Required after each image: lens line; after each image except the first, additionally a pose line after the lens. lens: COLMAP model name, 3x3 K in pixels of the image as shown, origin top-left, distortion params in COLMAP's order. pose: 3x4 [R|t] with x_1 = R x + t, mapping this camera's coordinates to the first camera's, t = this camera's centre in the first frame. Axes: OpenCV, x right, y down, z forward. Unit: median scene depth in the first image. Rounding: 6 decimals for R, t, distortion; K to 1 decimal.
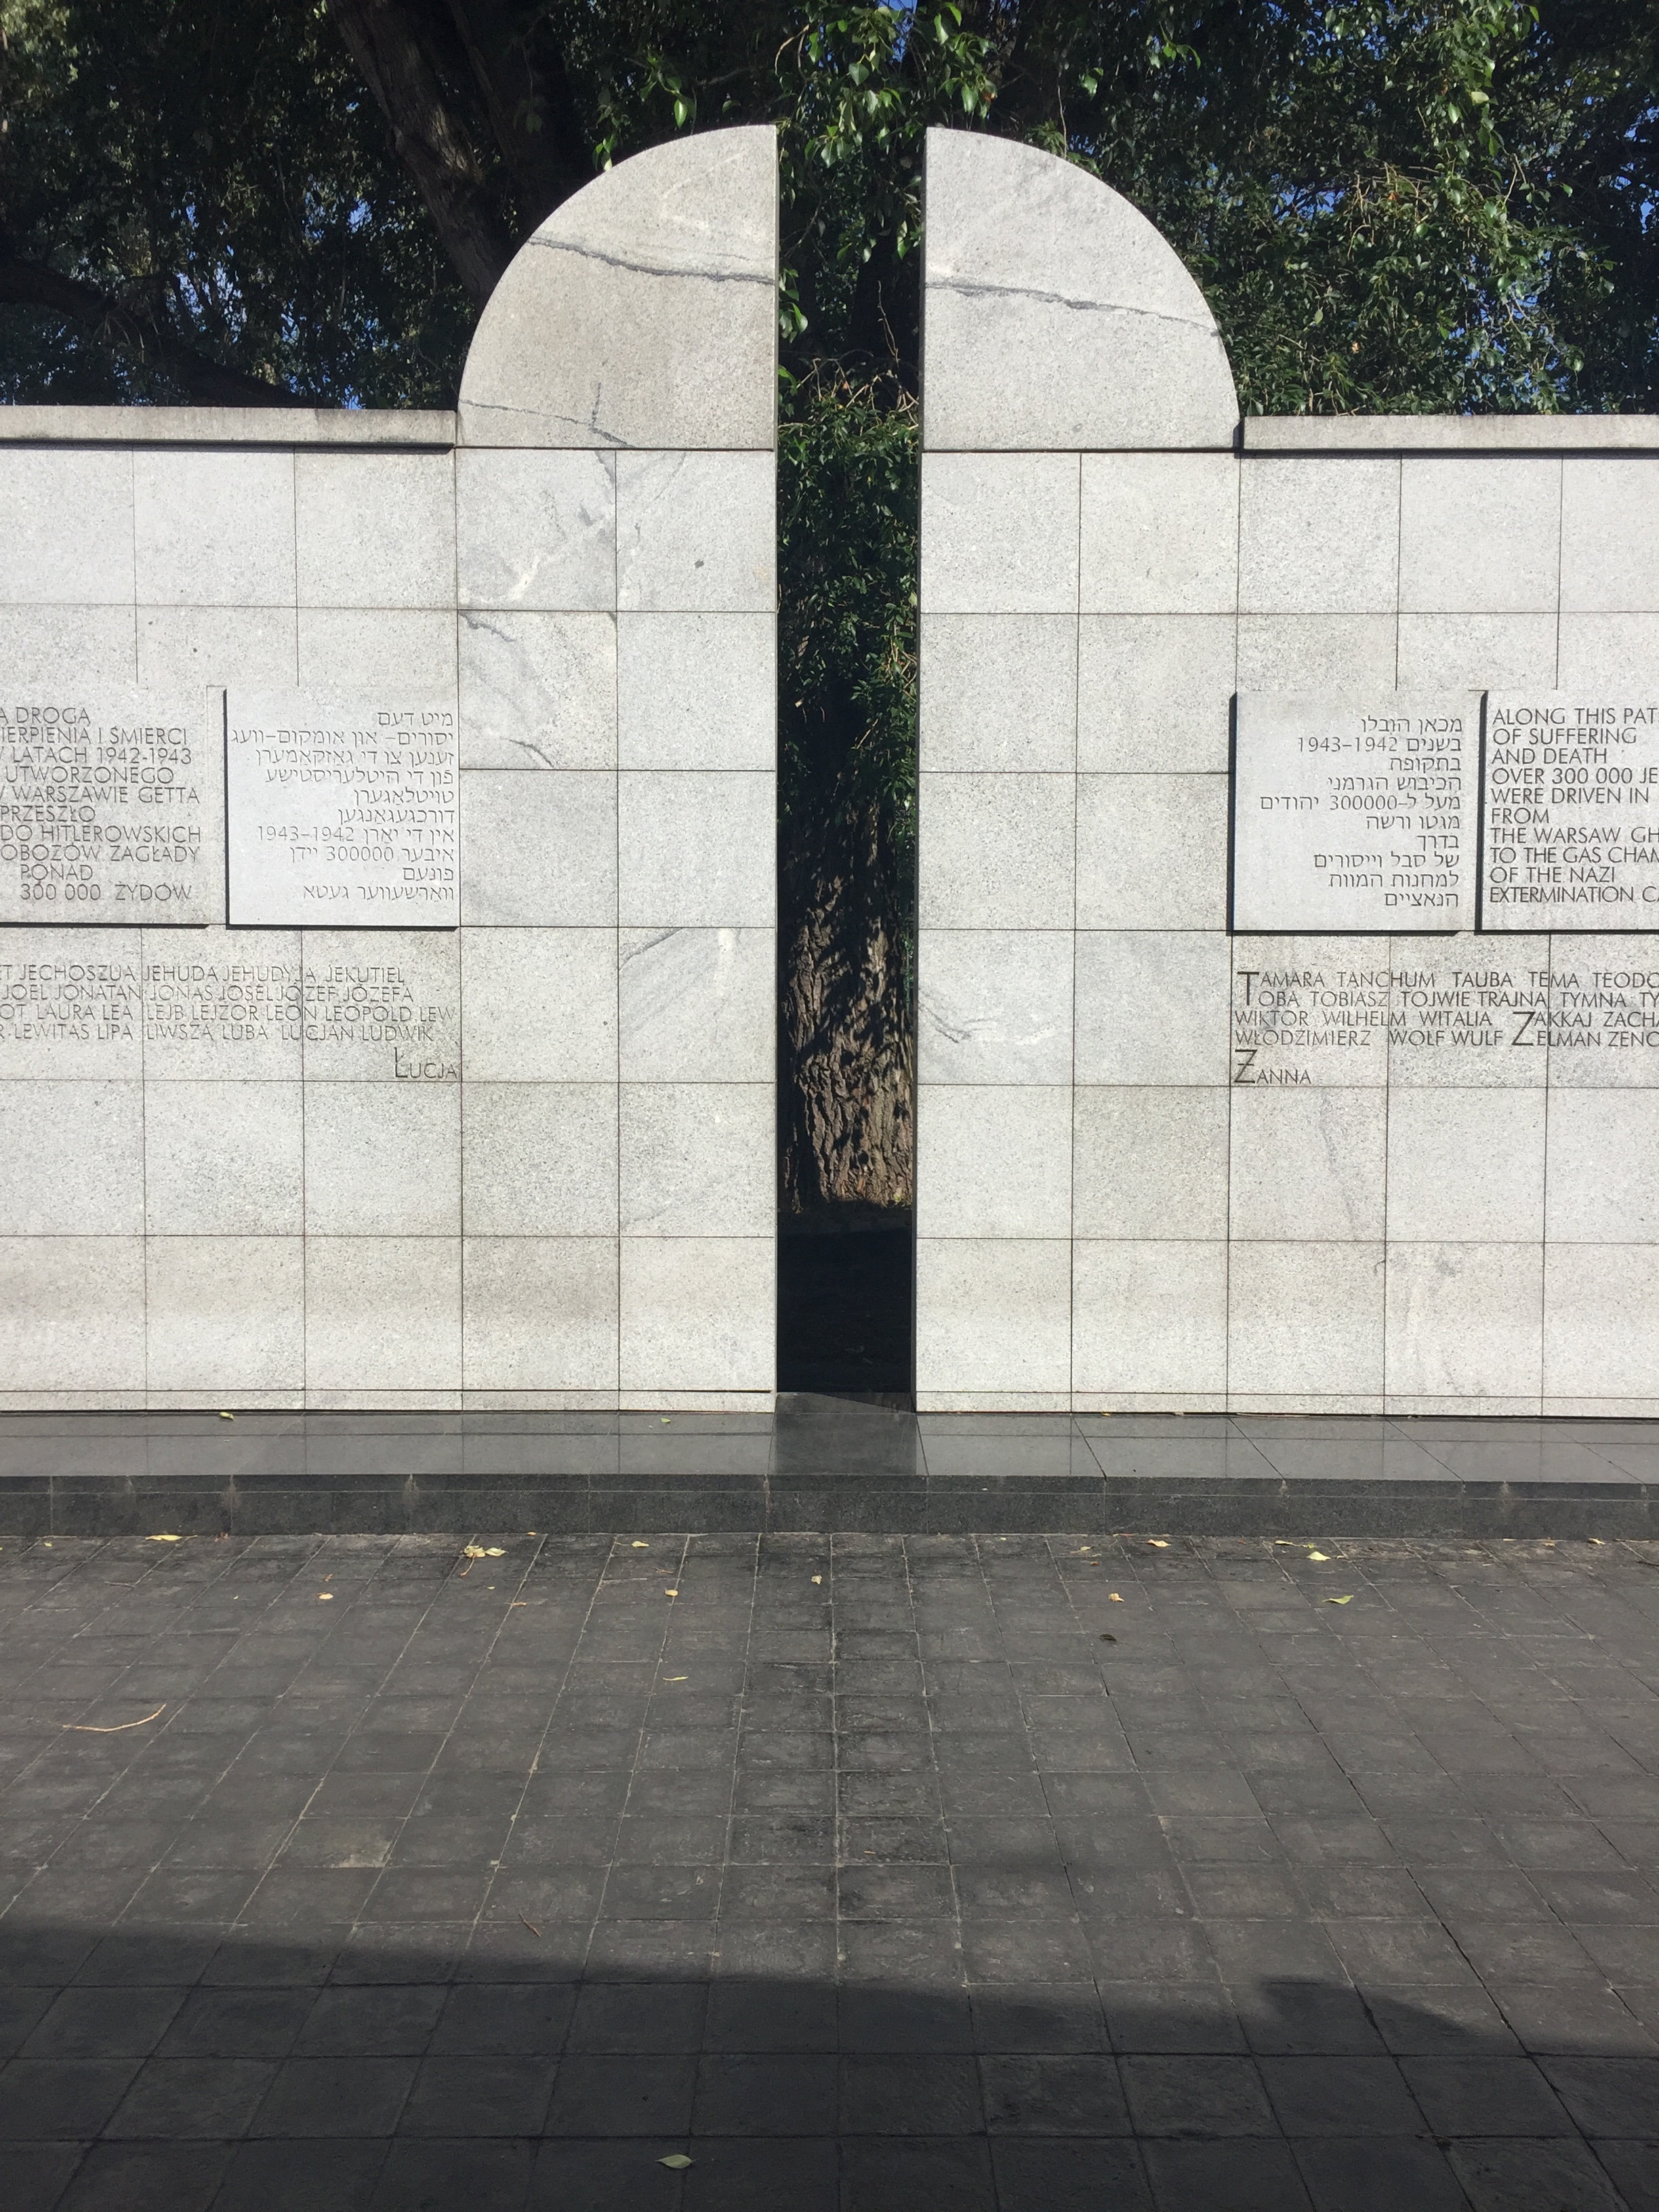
lens RADIAL K [[1924.1, 0, 848.9], [0, 1924.1, 1085.9], [0, 0, 1]] dist [0.077173, -0.051996]
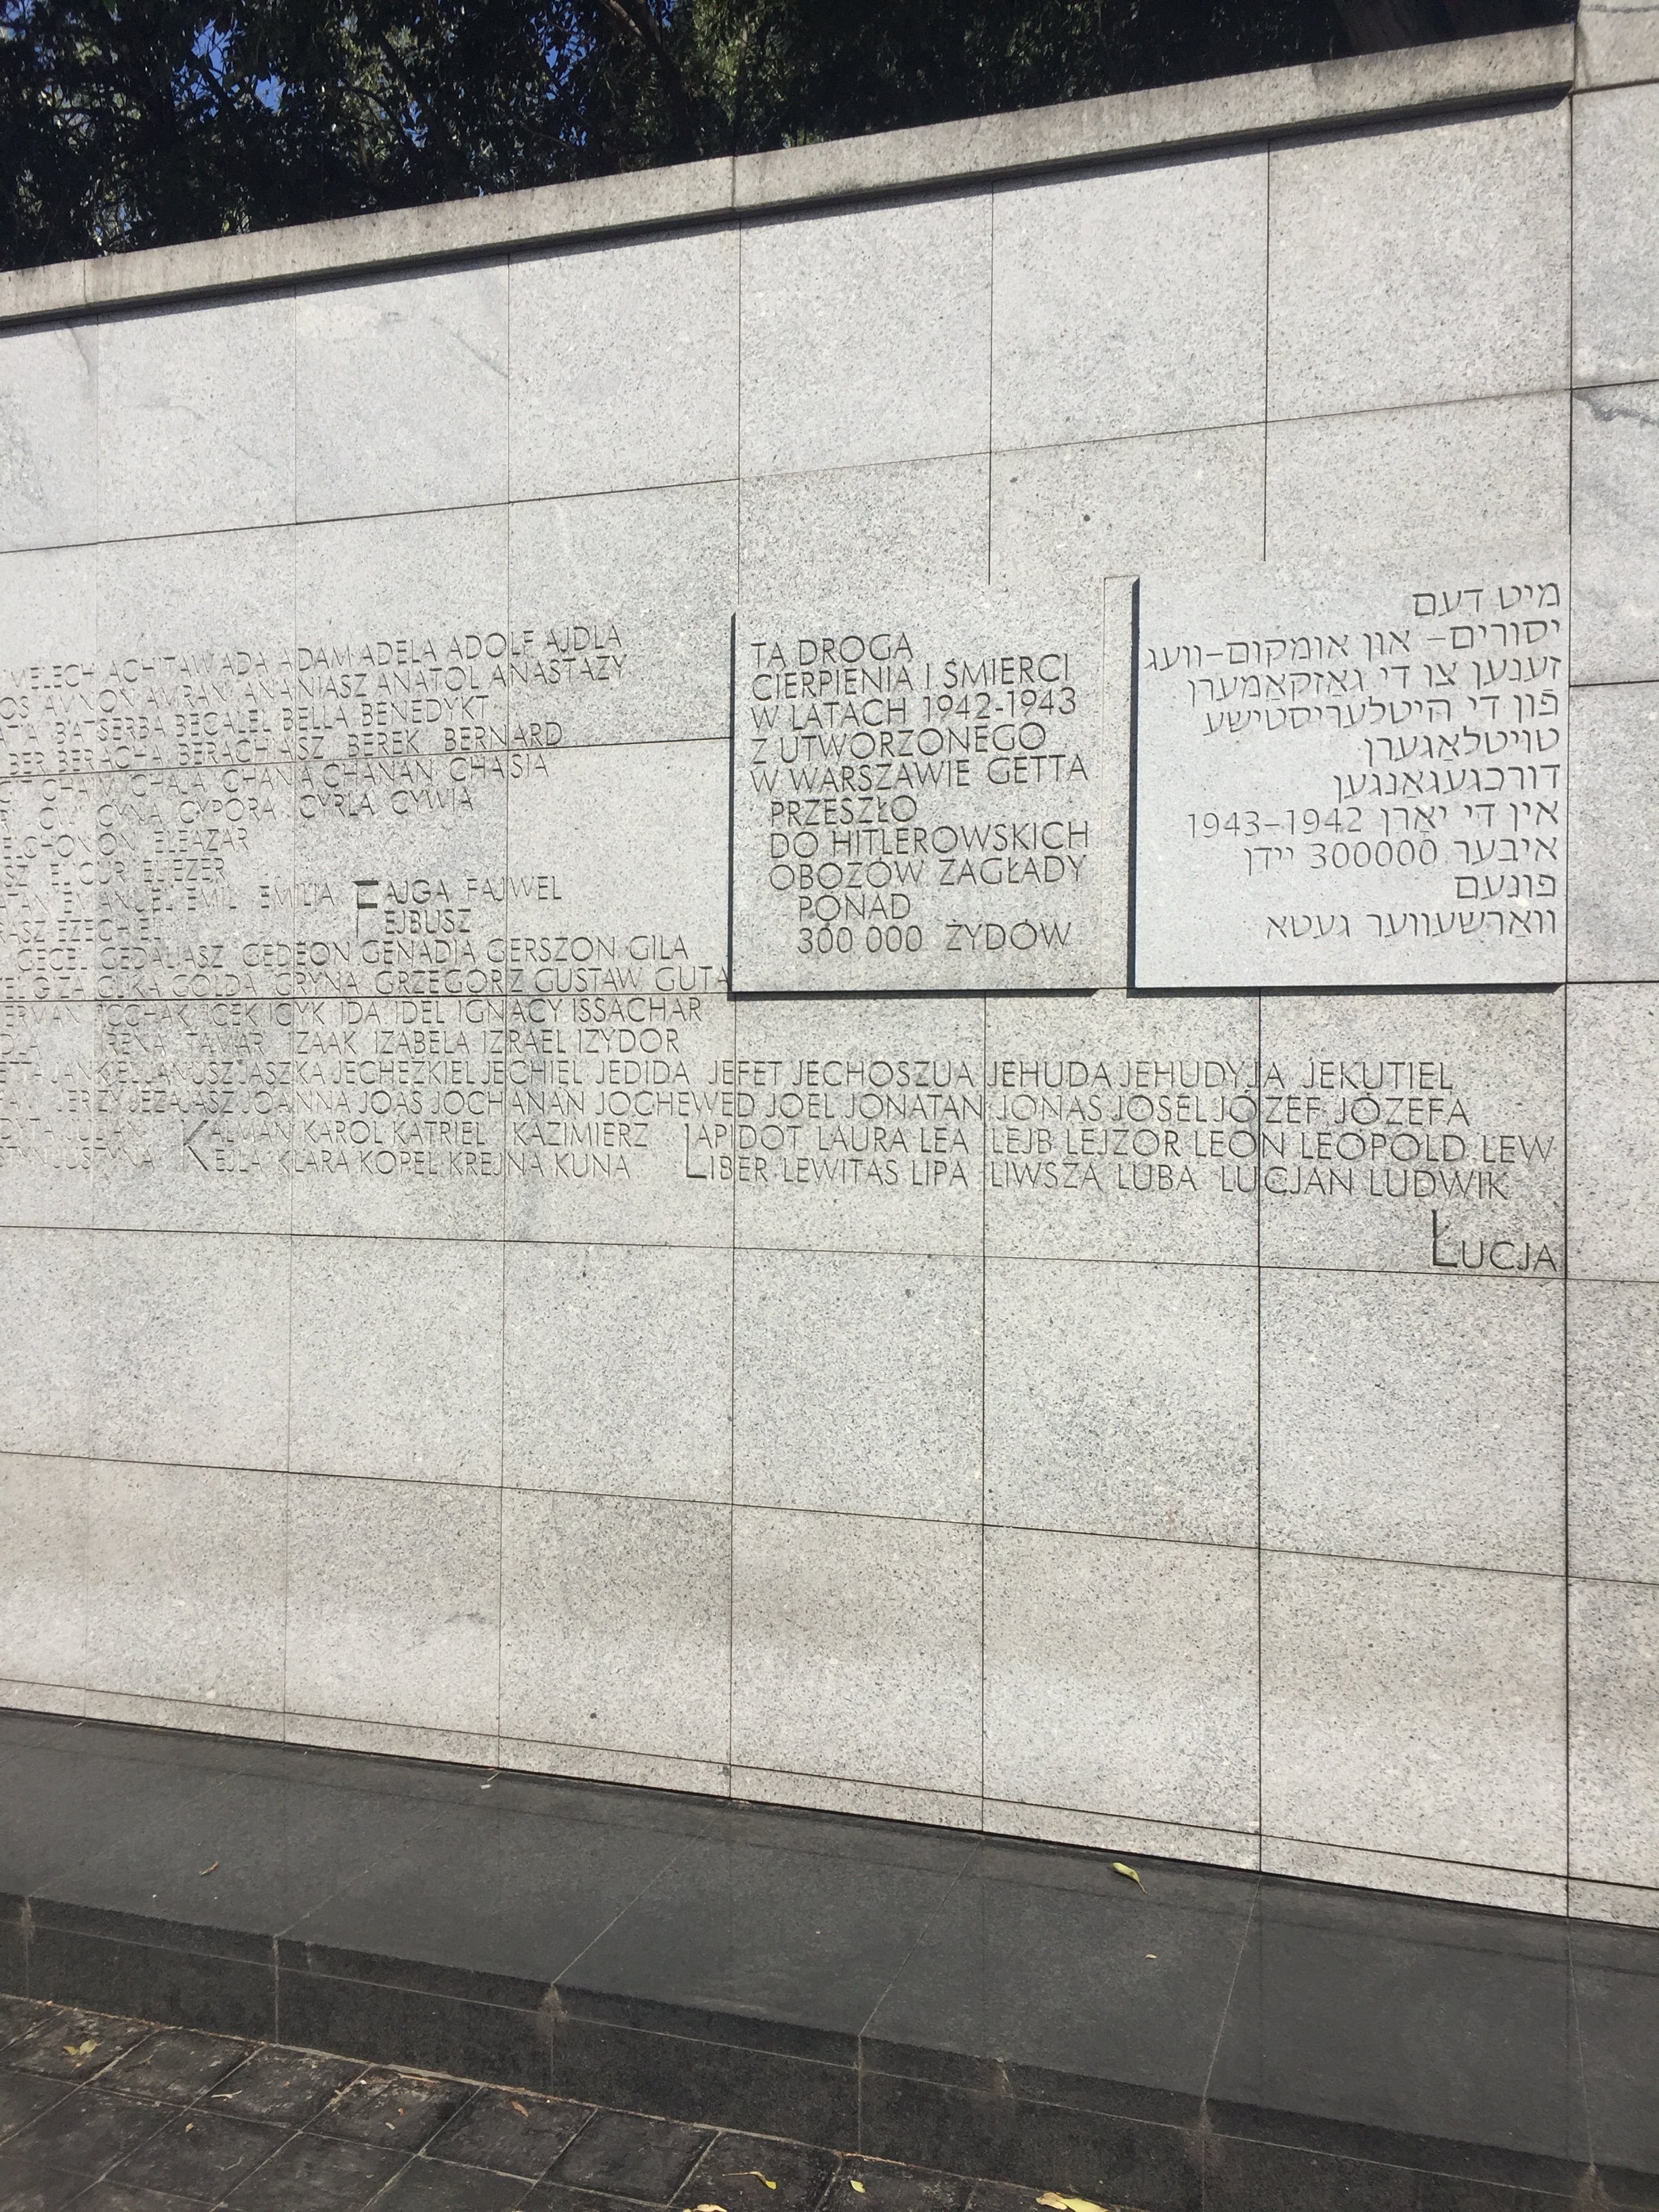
lens RADIAL K [[1924.1, 0, 837.1], [0, 1924.1, 1098.5], [0, 0, 1]] dist [0.077173, -0.051996]
pose [[0.946441, 0.003332, -0.322861, -0.219446], [-0.017630, 0.998988, -0.041373, -0.025880], [0.322396, 0.044849, 0.945542, 0.438015]]
